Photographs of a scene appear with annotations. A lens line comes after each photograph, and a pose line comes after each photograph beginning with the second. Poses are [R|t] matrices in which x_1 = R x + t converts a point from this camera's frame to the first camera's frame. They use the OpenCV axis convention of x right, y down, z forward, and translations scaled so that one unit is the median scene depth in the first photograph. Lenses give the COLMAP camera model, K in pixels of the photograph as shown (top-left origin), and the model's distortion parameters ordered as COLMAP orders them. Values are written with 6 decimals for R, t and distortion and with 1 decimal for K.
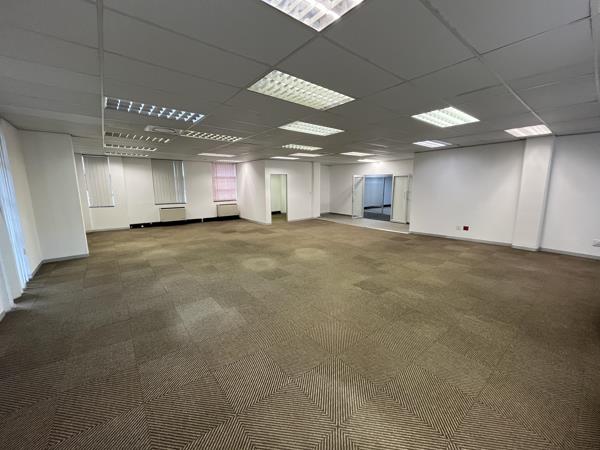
lens RADIAL K [[241.7, 0, 299.6], [0, 241.7, 224.6], [0, 0, 1]] dist [0.003299, 0.000425]
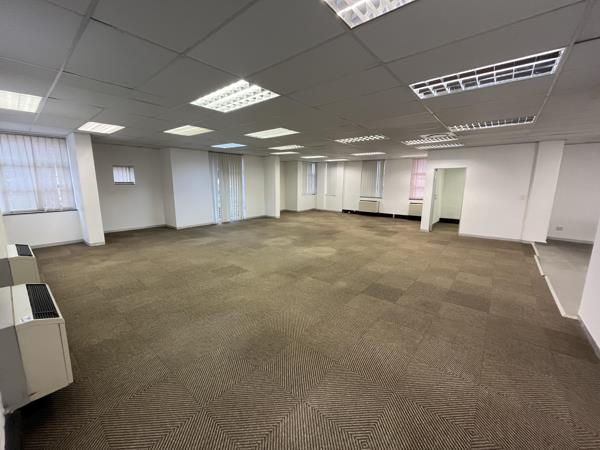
lens RADIAL K [[241.7, 0, 298.5], [0, 241.7, 224.4], [0, 0, 1]] dist [0.003299, 0.000425]
pose [[0.191005, 0.175335, -0.965803, 0.598724], [-0.164002, 0.975788, 0.144713, -0.074112], [0.967791, 0.130752, 0.215136, 0.436809]]
